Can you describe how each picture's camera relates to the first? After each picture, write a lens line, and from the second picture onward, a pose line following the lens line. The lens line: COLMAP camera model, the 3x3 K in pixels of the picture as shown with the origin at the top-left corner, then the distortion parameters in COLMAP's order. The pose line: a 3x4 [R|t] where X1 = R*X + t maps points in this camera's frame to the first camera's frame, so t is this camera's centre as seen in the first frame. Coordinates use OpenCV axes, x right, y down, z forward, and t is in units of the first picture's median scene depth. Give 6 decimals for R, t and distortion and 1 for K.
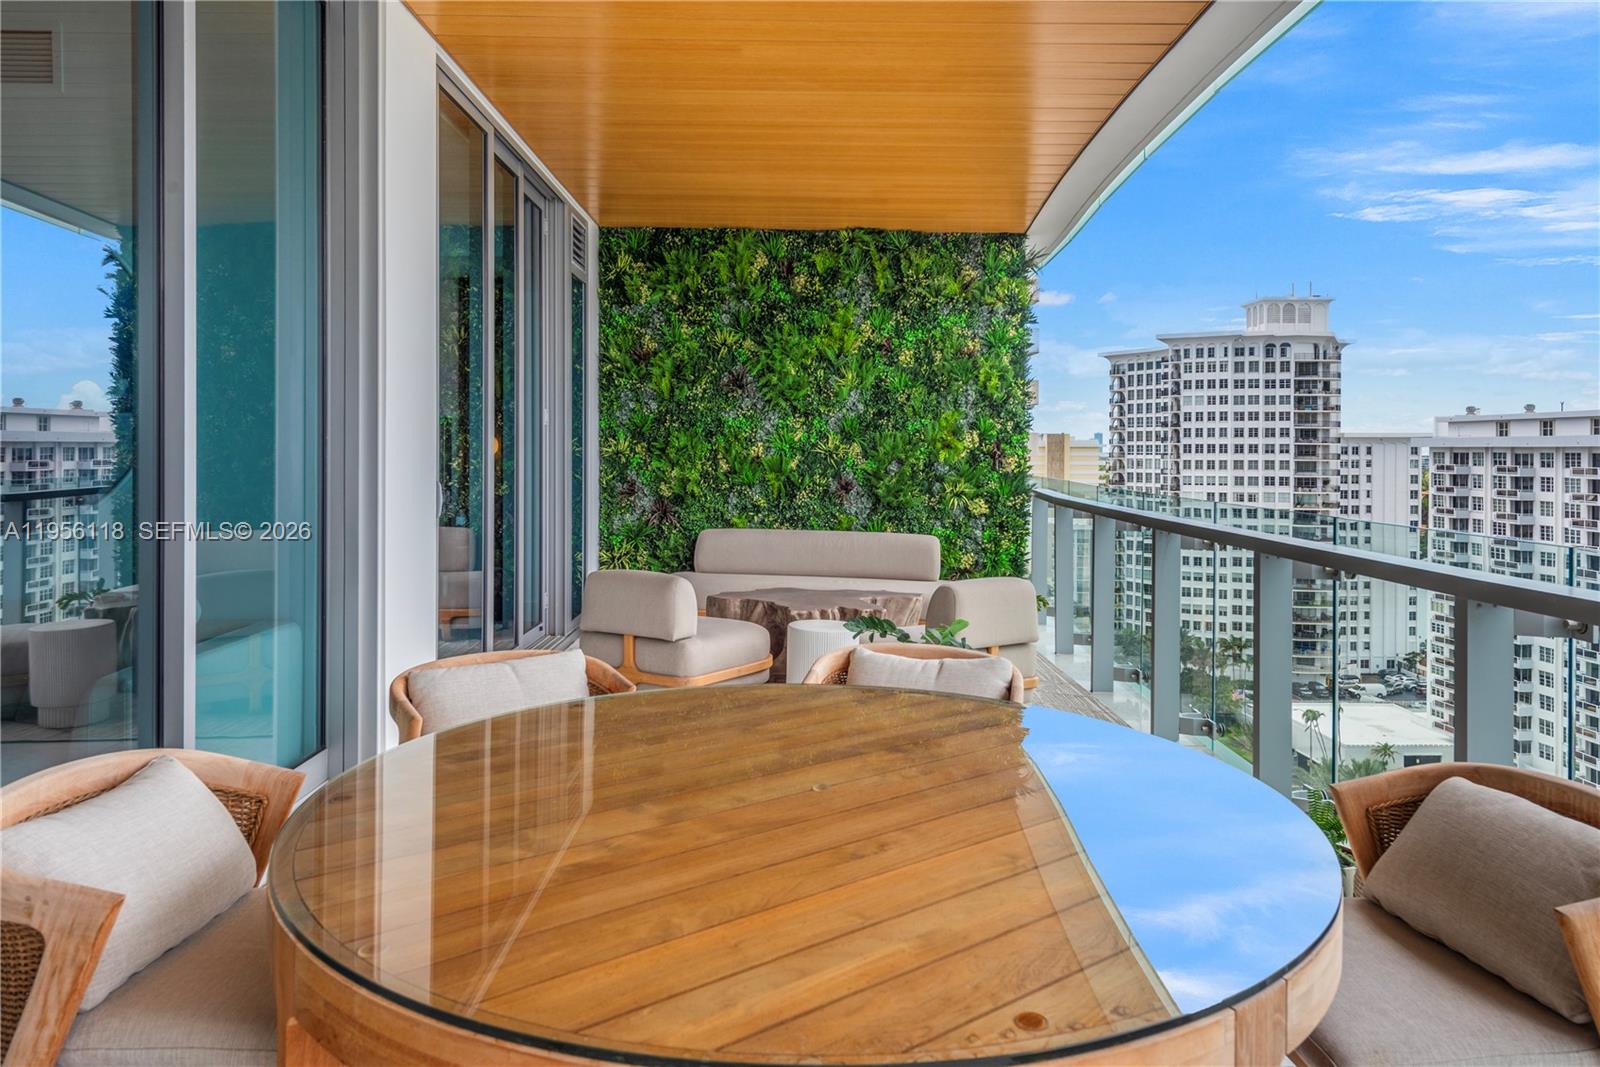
lens RADIAL K [[1077.6, 0, 790.4], [0, 1077.6, 454.3], [0, 0, 1]] dist [0.028884, -0.005242]
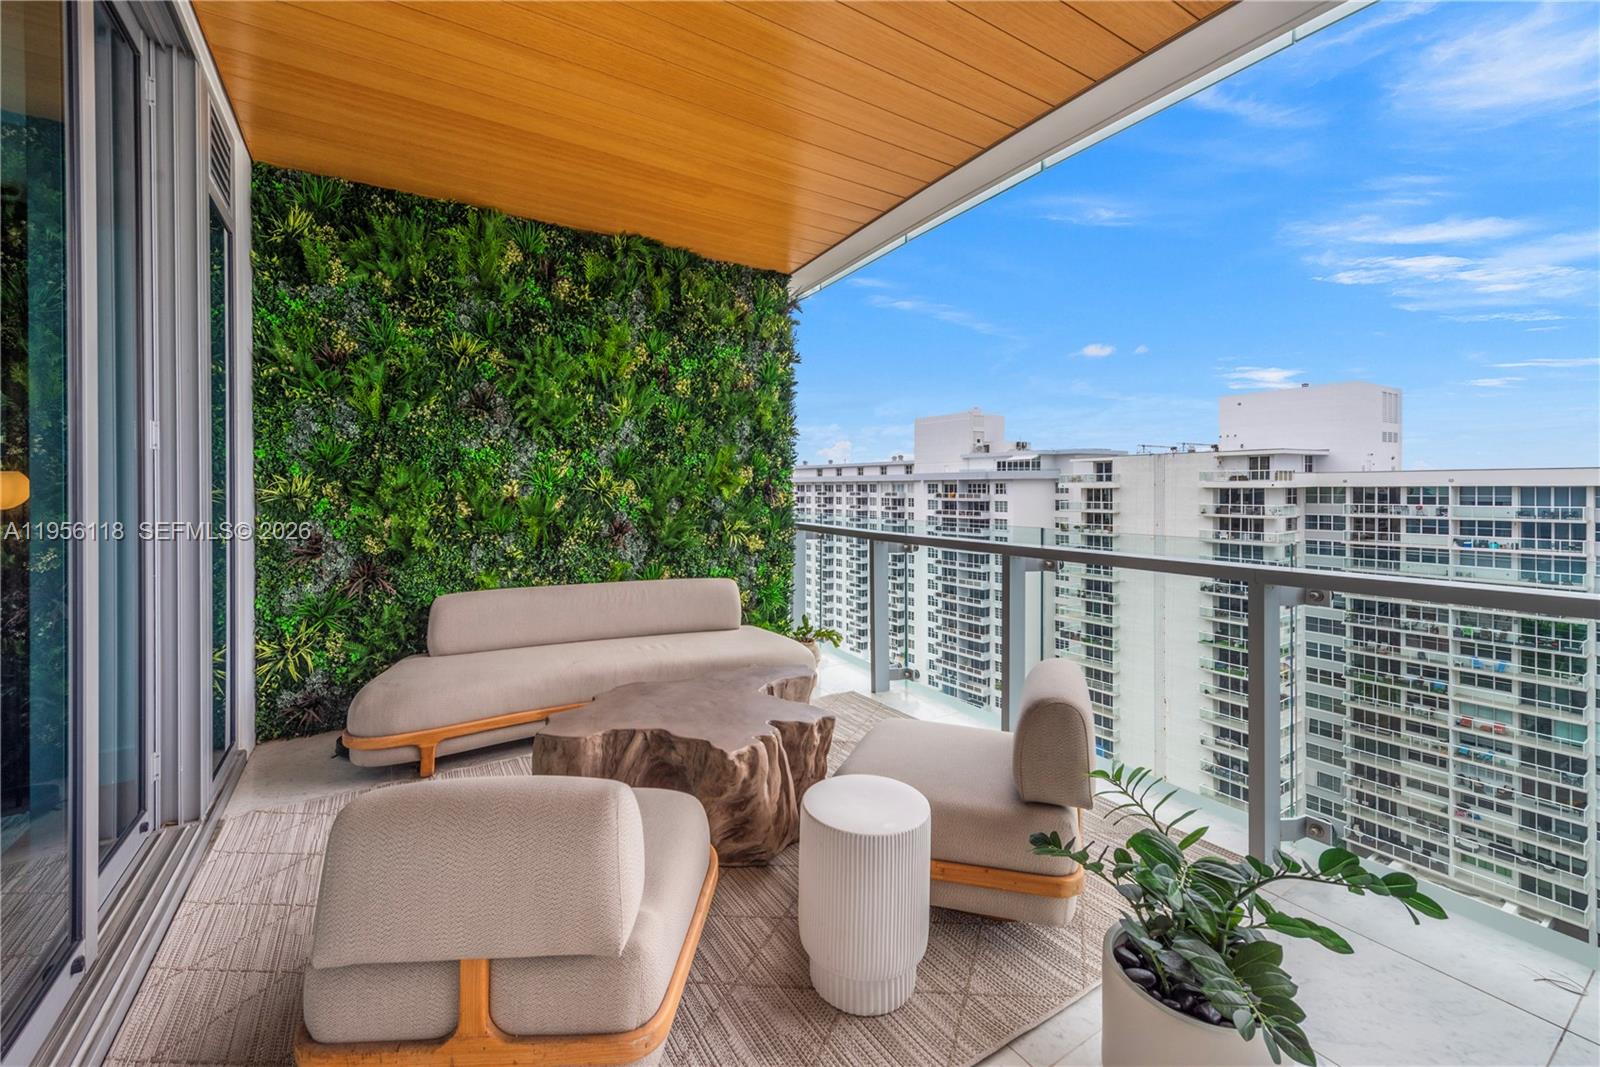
lens RADIAL K [[665.9, 0, 805.7], [0, 665.9, 480.6], [0, 0, 1]] dist [0.016569, -0.004916]
pose [[0.840501, -0.008569, 0.541742, -0.115154], [0.015071, 0.999858, -0.007569, -0.003176], [-0.541600, 0.014526, 0.840511, 0.459708]]
